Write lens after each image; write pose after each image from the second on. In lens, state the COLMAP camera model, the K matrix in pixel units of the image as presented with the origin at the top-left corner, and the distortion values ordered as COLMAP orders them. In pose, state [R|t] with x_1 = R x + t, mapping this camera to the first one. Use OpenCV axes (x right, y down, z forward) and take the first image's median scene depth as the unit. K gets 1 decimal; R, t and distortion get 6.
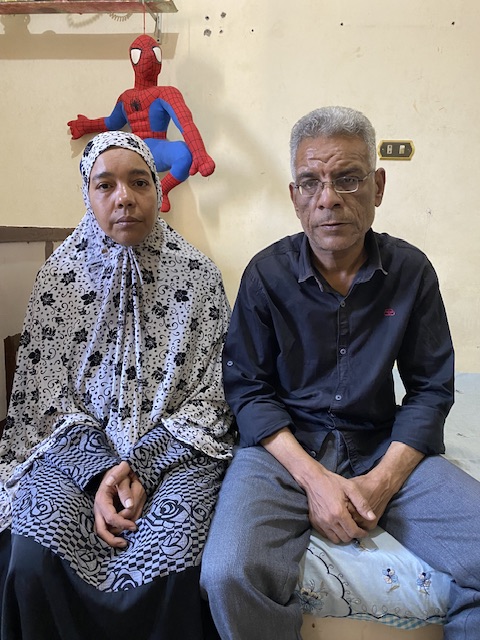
lens RADIAL K [[478.9, 0, 240.0], [0, 478.9, 320.0], [0, 0, 1]] dist [0.028356, -0.059807]
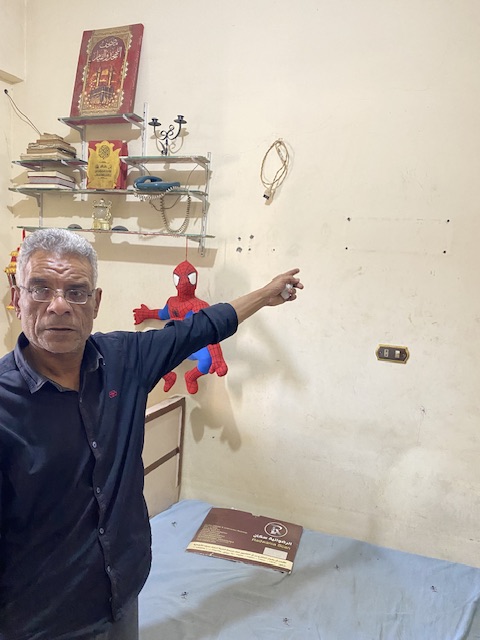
lens RADIAL K [[478.9, 0, 240.0], [0, 478.9, 320.0], [0, 0, 1]] dist [0.028356, -0.059807]
pose [[0.966727, 0.054607, -0.249915, 0.258066], [-0.075345, 0.994395, -0.074173, -0.324265], [0.244464, 0.090535, 0.965423, -0.192044]]
